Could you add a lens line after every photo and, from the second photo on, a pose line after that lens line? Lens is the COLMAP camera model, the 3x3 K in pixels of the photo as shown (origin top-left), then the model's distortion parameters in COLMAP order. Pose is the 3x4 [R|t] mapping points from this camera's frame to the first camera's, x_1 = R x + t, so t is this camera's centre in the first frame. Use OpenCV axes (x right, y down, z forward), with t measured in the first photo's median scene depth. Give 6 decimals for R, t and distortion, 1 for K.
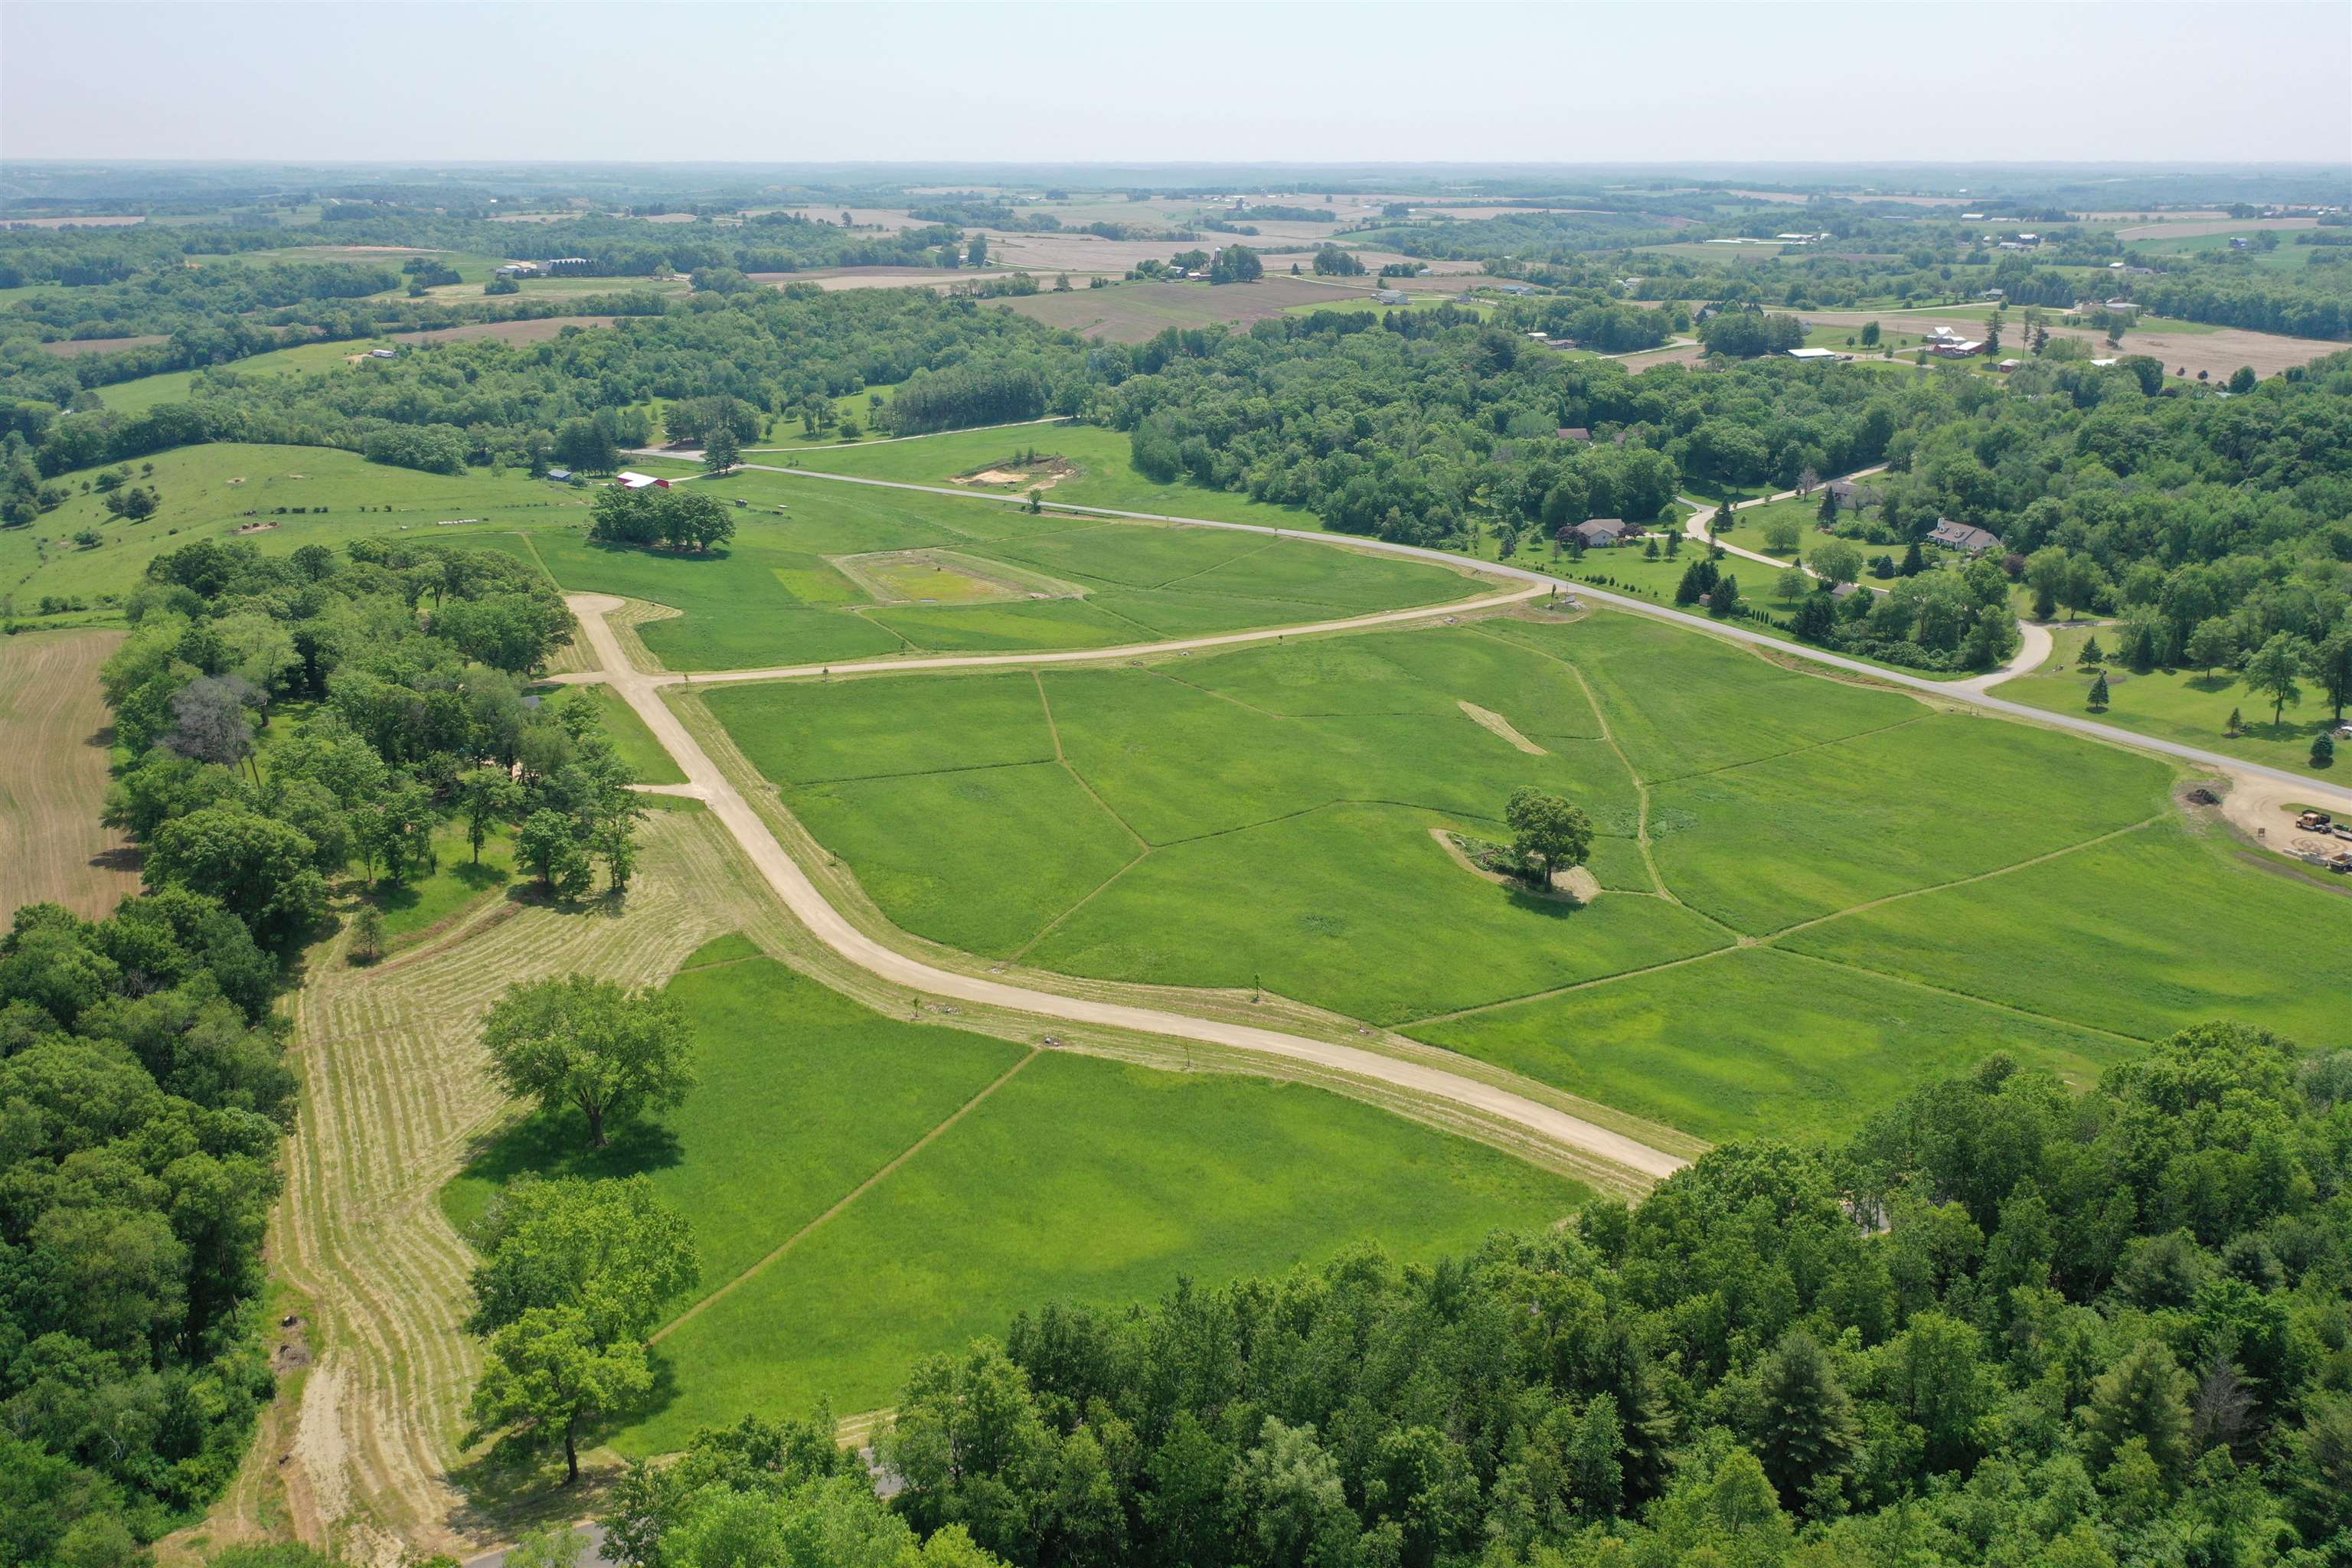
lens RADIAL K [[1875.9, 0, 1172.9], [0, 1875.9, 740.3], [0, 0, 1]] dist [0.014515, -0.000189]
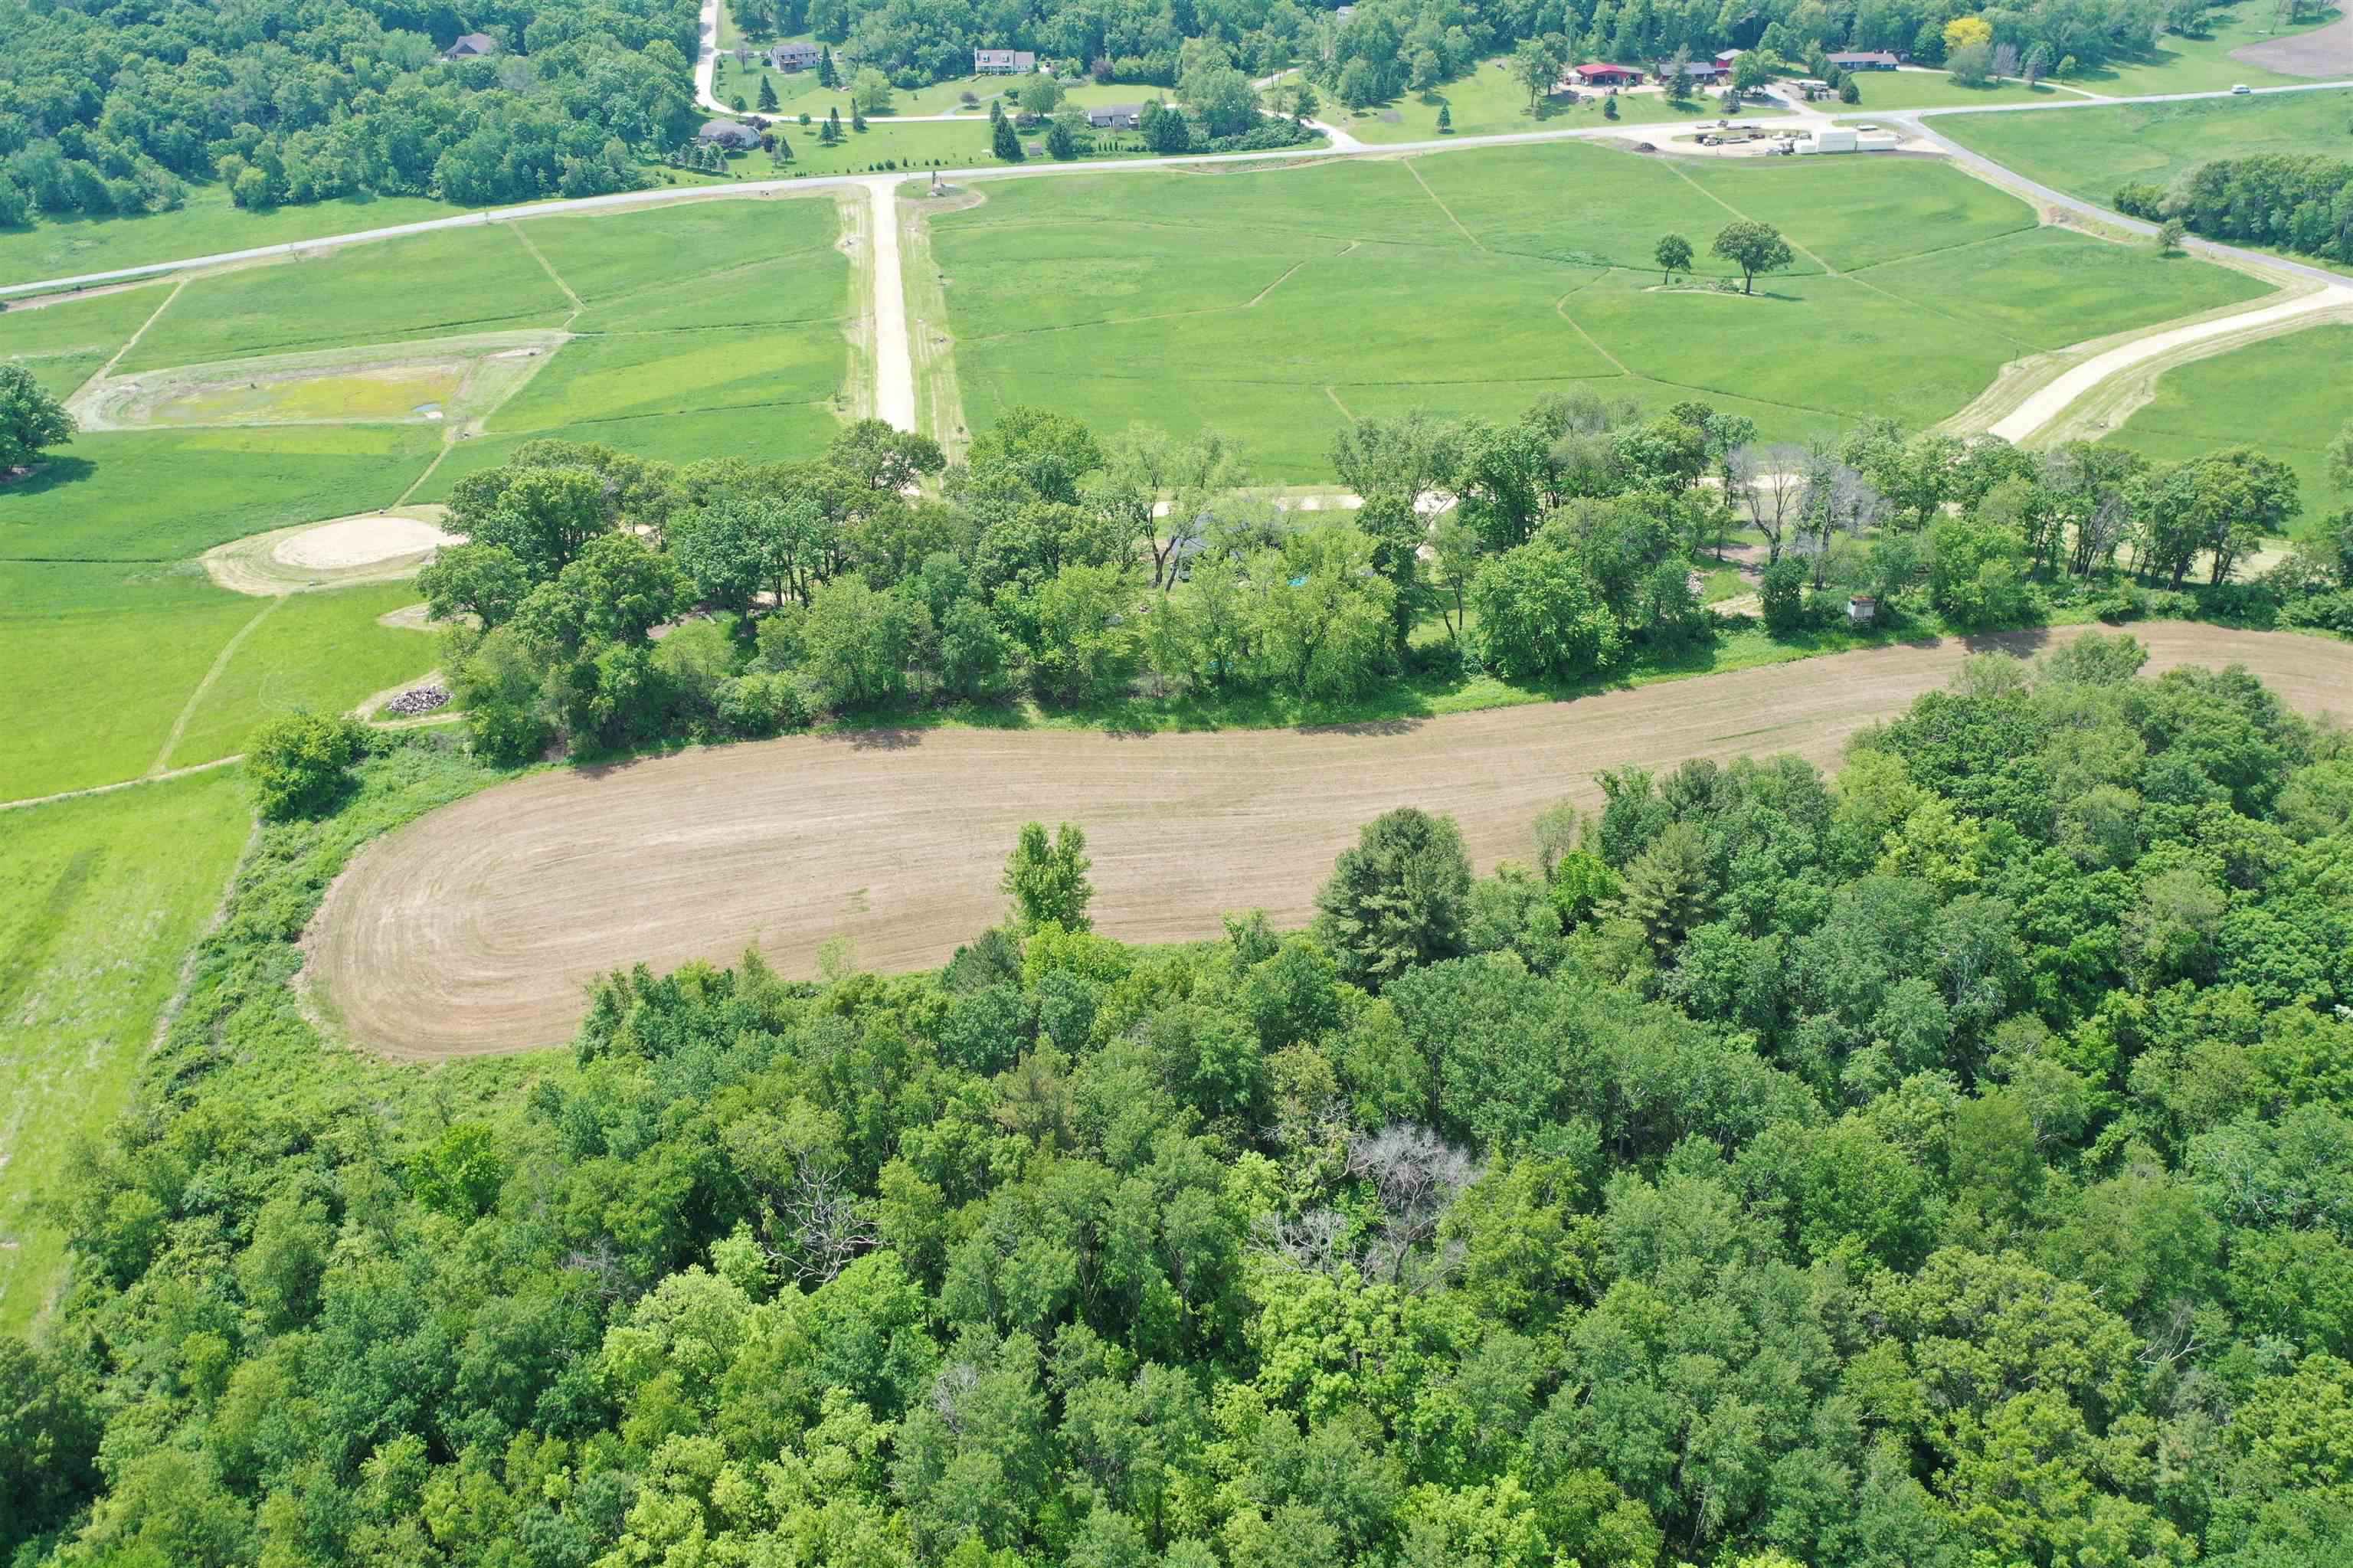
lens RADIAL K [[1876.7, 0, 1173.4], [0, 1876.7, 740.3], [0, 0, 1]] dist [0.014515, -0.000189]
pose [[0.327066, -0.463264, 0.823659, -0.602385], [0.289147, 0.878852, 0.379490, -0.135763], [-0.899679, 0.114041, 0.421394, 0.441777]]
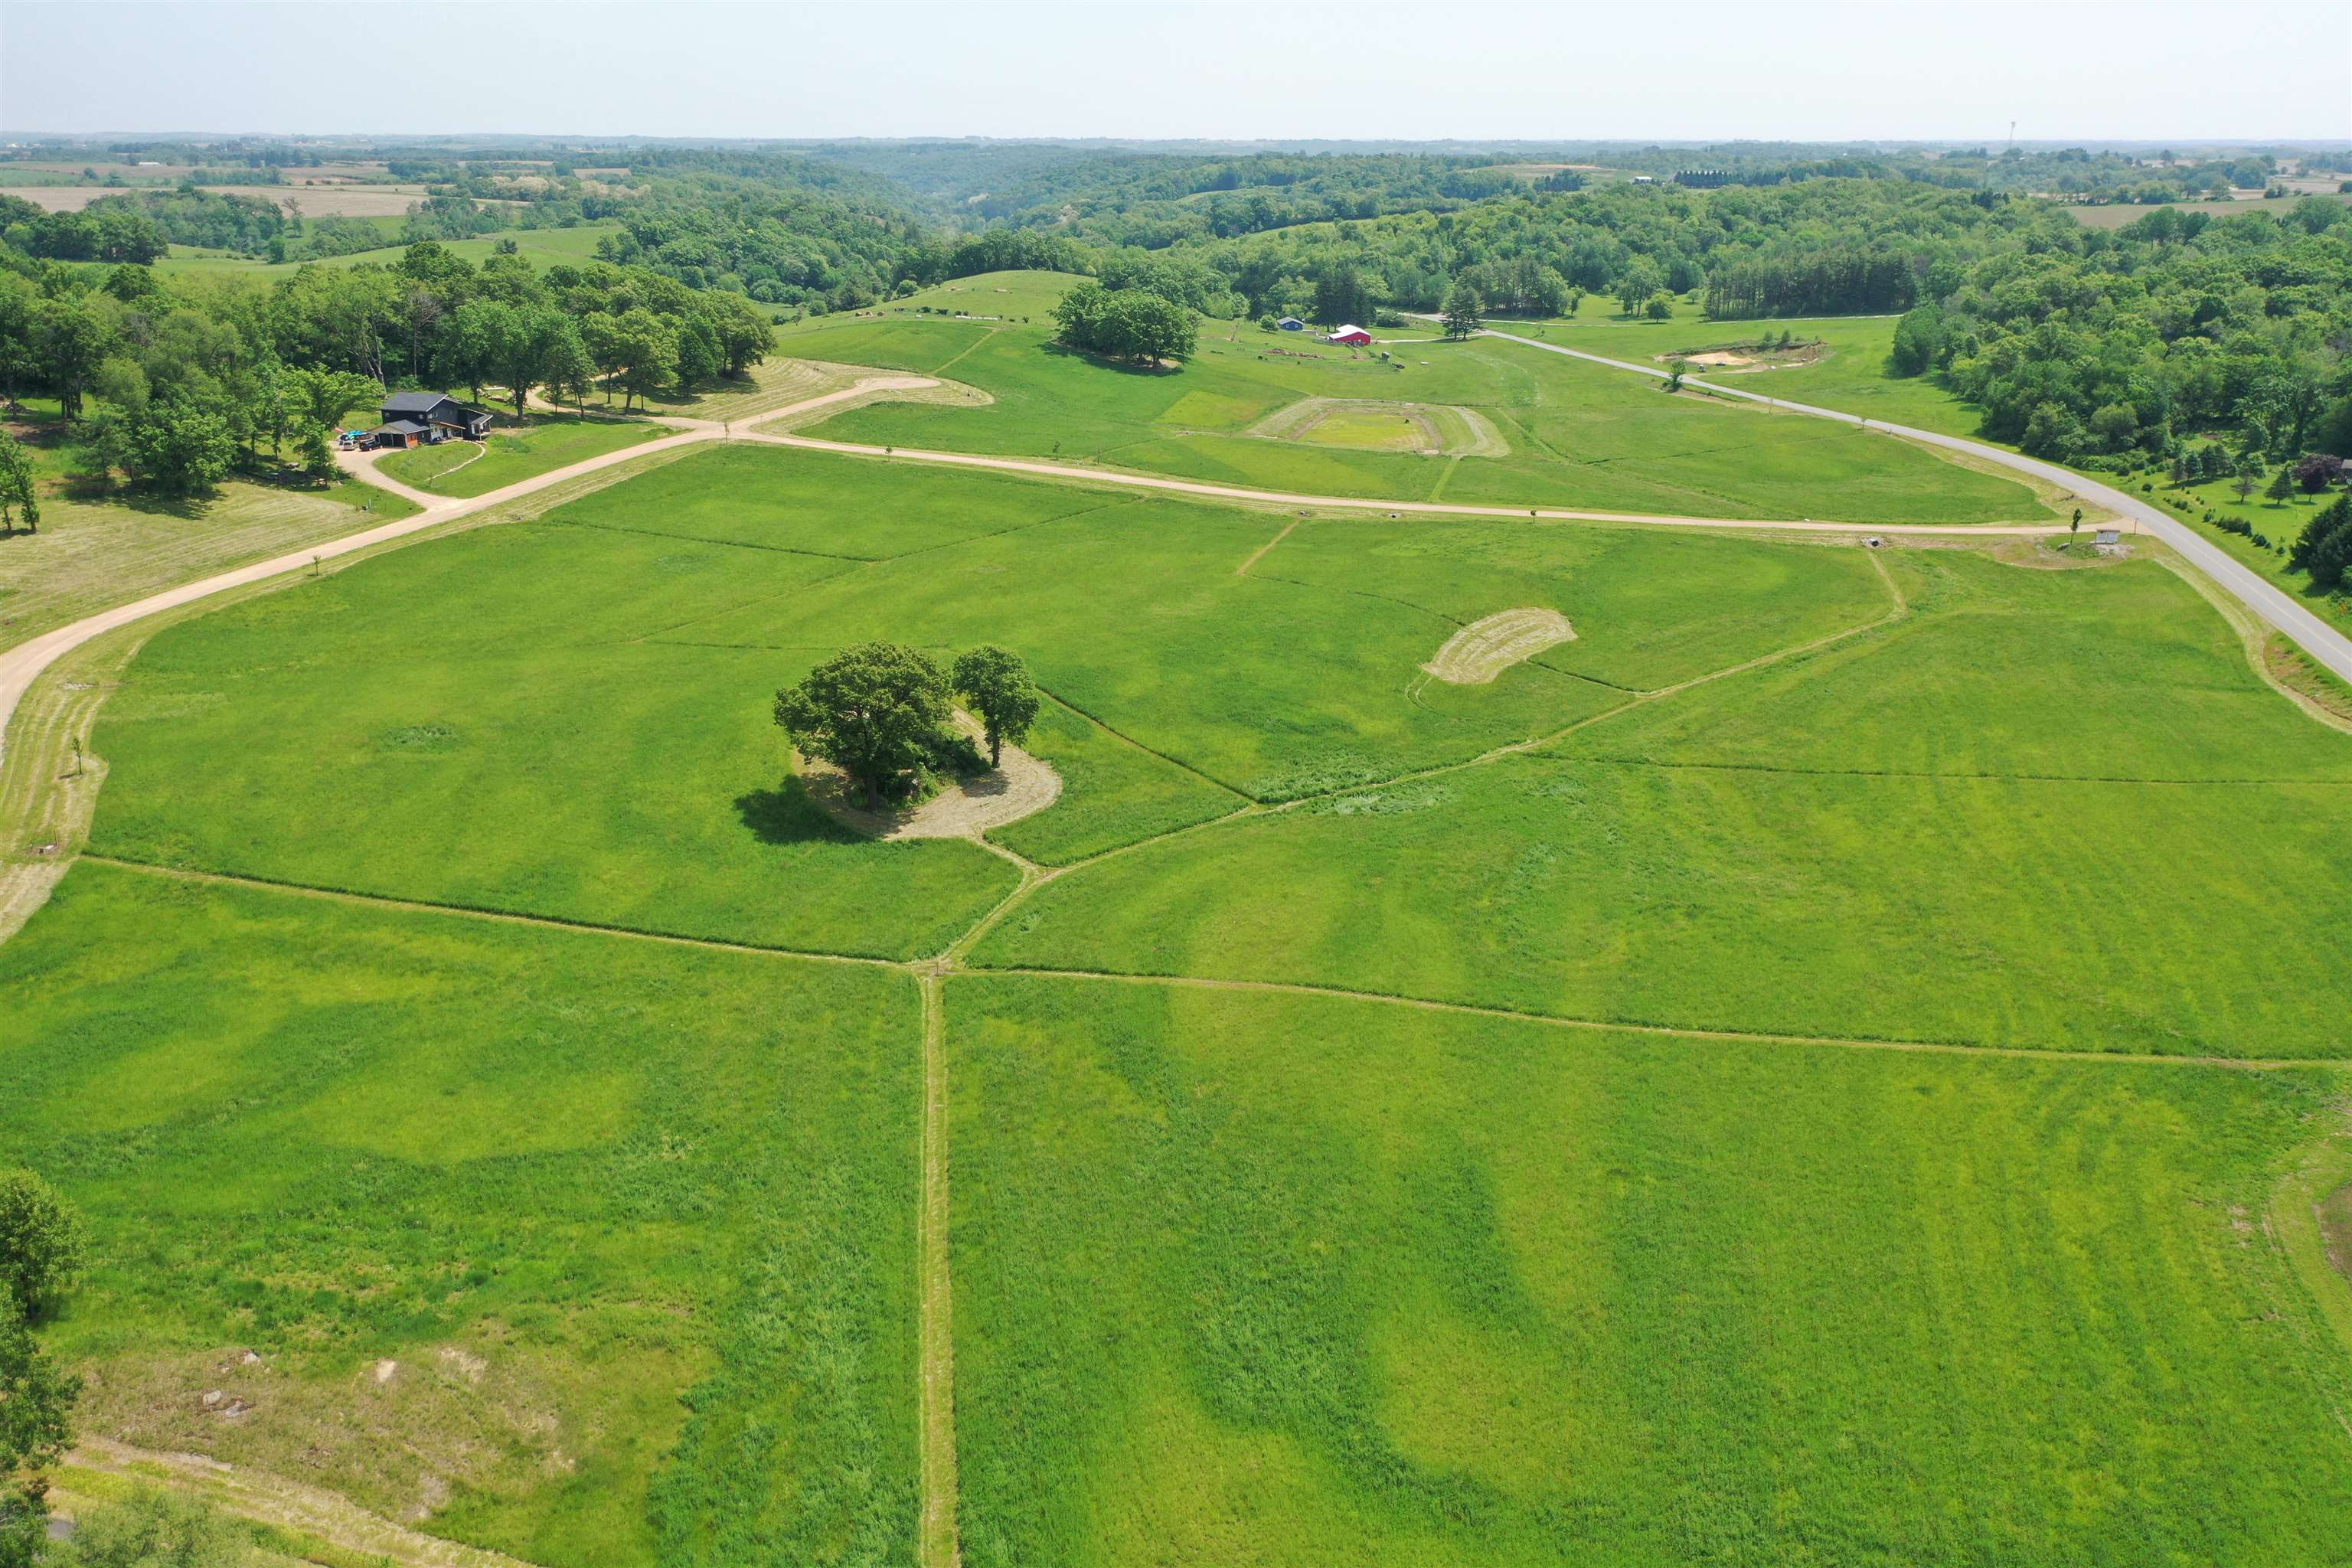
lens RADIAL K [[1856.8, 0, 1171.9], [0, 1856.8, 784.1], [0, 0, 1]] dist [0.011179, 0.003891]
pose [[0.746852, 0.220390, -0.627408, 0.326033], [-0.200436, 0.974212, 0.103618, -0.002408], [0.634064, 0.048368, 0.771766, 0.324053]]
